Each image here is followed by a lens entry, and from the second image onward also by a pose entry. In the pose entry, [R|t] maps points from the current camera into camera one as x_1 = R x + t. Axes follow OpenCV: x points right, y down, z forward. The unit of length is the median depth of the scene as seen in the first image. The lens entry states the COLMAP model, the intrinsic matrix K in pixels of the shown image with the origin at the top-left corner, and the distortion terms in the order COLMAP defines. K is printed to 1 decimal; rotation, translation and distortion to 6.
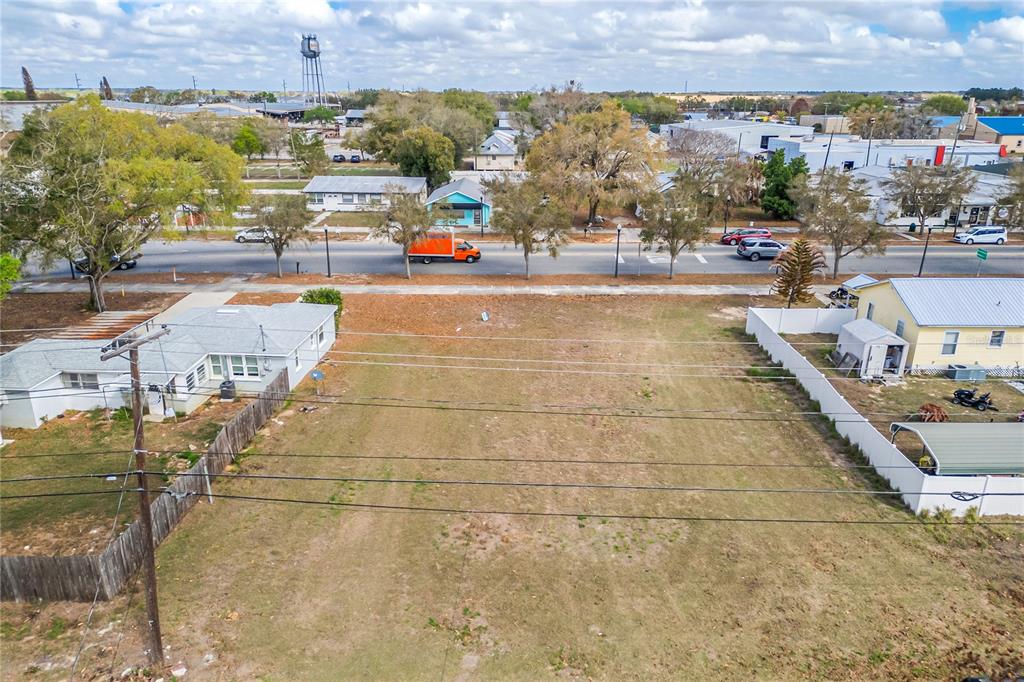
lens RADIAL K [[708.5, 0, 512.0], [0, 708.5, 341.0], [0, 0, 1]] dist [0.043000, -0.001024]
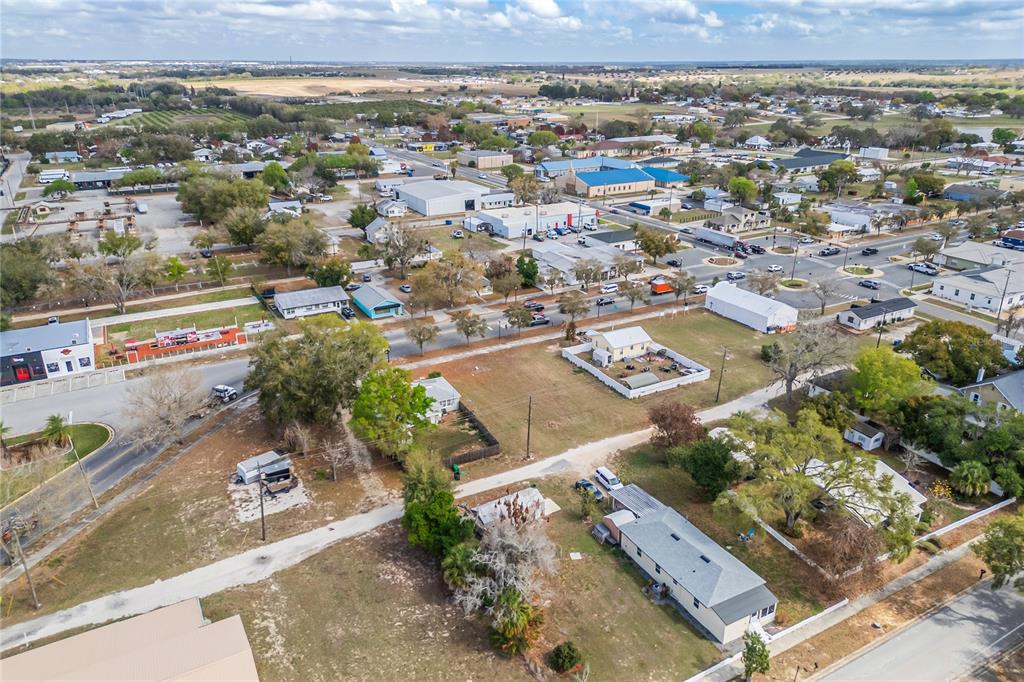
lens RADIAL K [[708.5, 0, 512.0], [0, 708.5, 341.0], [0, 0, 1]] dist [0.043000, -0.001024]
pose [[0.862180, -0.182615, 0.472544, -1.431920], [0.163270, 0.983164, 0.082049, -0.407257], [-0.479571, 0.006412, 0.877480, -1.725756]]
